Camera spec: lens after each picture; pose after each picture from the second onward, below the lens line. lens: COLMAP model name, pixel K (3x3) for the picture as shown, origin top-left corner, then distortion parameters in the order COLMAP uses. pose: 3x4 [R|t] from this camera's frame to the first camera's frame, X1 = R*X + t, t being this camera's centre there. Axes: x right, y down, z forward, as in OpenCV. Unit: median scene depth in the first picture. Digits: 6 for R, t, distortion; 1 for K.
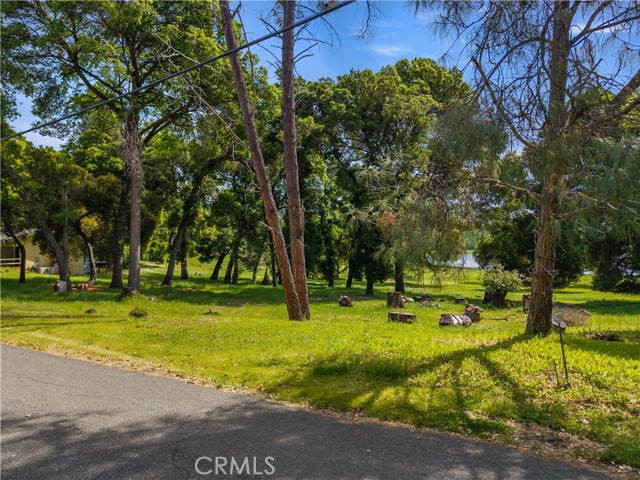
lens RADIAL K [[431.0, 0, 317.5], [0, 431.0, 239.7], [0, 0, 1]] dist [0.010589, 0.001964]
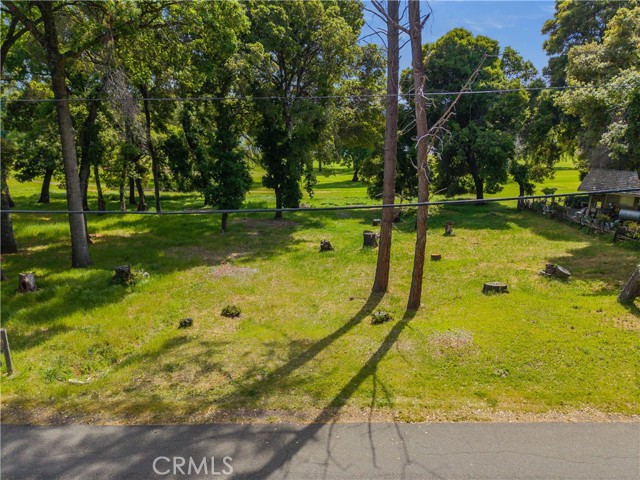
lens RADIAL K [[431.0, 0, 317.5], [0, 431.0, 239.7], [0, 0, 1]] dist [0.010589, 0.001964]
pose [[0.874587, -0.129859, 0.467155, -0.270031], [-0.004408, 0.961299, 0.275472, -0.100690], [-0.484848, -0.242983, 0.840168, 0.061446]]
